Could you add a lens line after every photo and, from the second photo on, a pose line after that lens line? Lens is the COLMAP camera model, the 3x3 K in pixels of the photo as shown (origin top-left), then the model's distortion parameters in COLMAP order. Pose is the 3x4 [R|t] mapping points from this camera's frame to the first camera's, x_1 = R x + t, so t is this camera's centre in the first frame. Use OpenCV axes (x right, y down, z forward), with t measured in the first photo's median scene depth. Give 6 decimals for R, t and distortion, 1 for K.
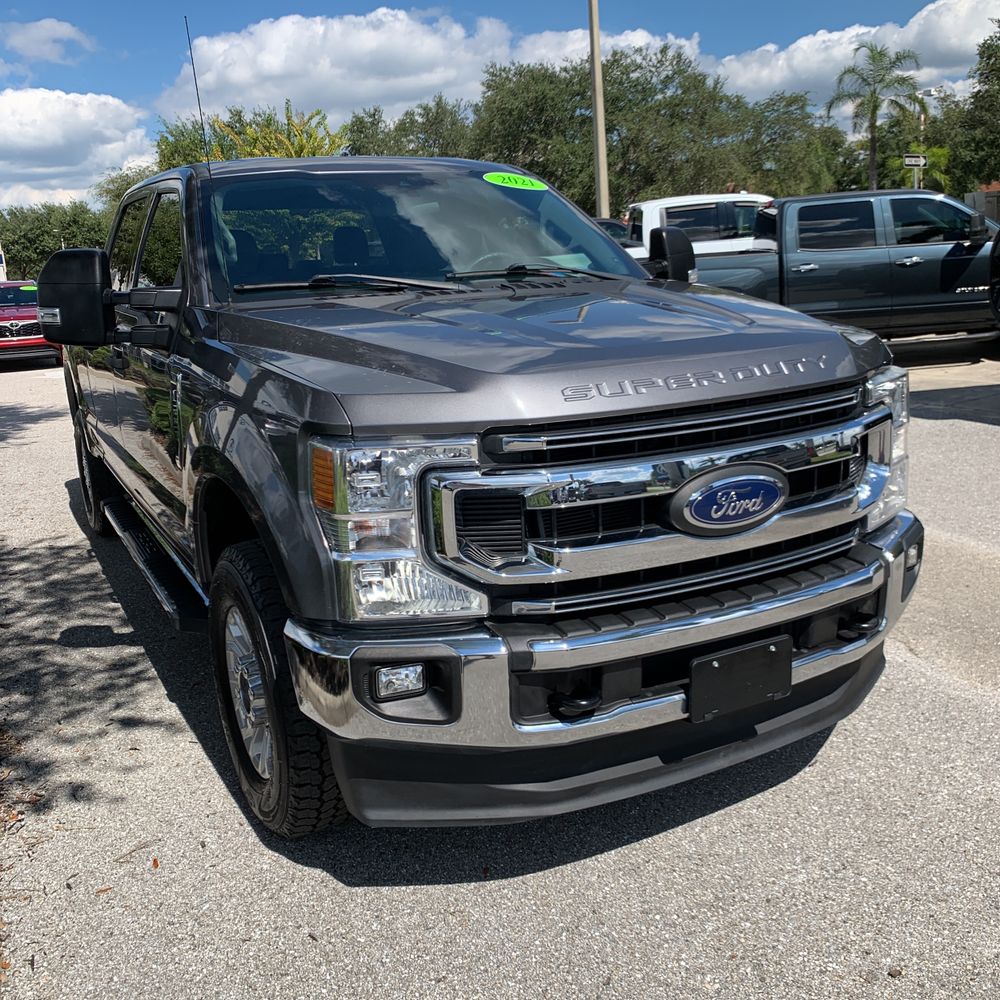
lens RADIAL K [[1041.4, 0, 498.8], [0, 1041.4, 502.5], [0, 0, 1]] dist [0.013279, 0.000000]
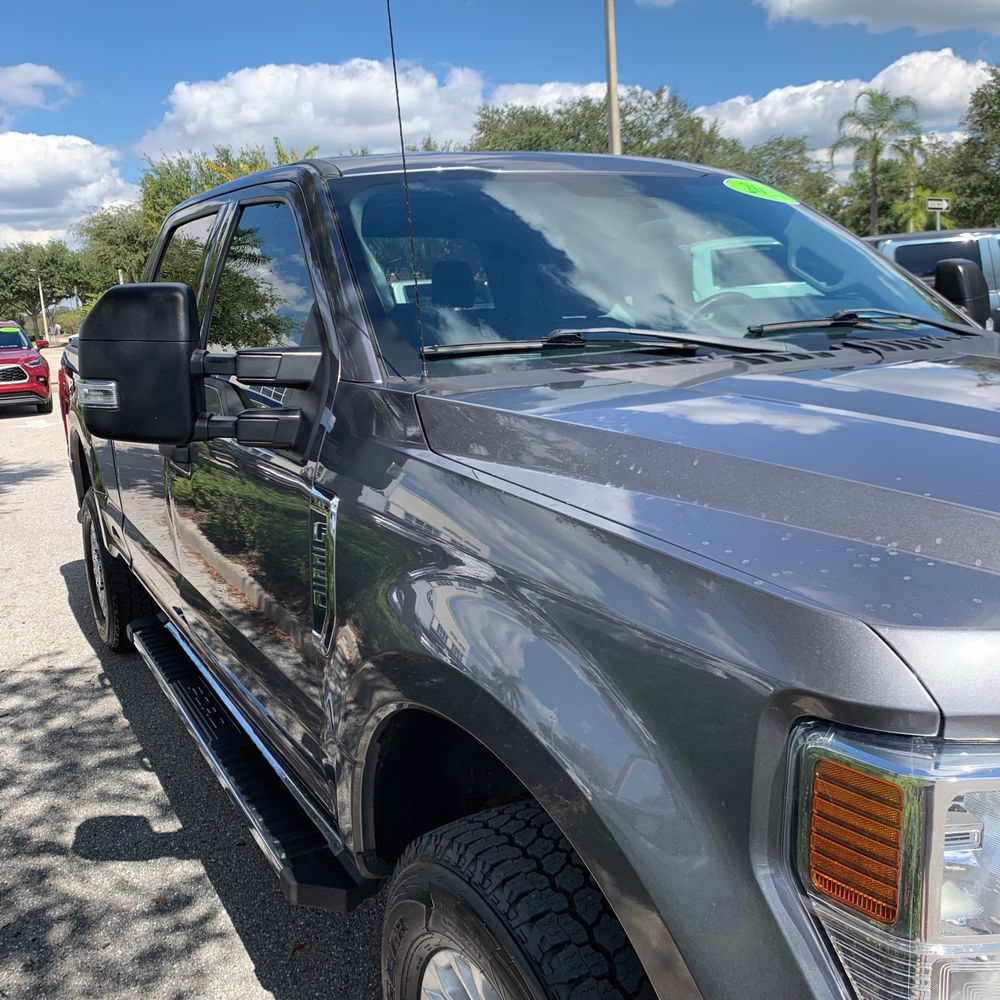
lens RADIAL K [[1041.4, 0, 498.2], [0, 1041.4, 495.3], [0, 0, 1]] dist [0.013279, 0.000000]
pose [[0.999722, 0.002038, 0.023492, -0.095078], [-0.000970, 0.998968, -0.045401, -0.041424], [-0.023561, 0.045365, 0.998693, 0.176904]]
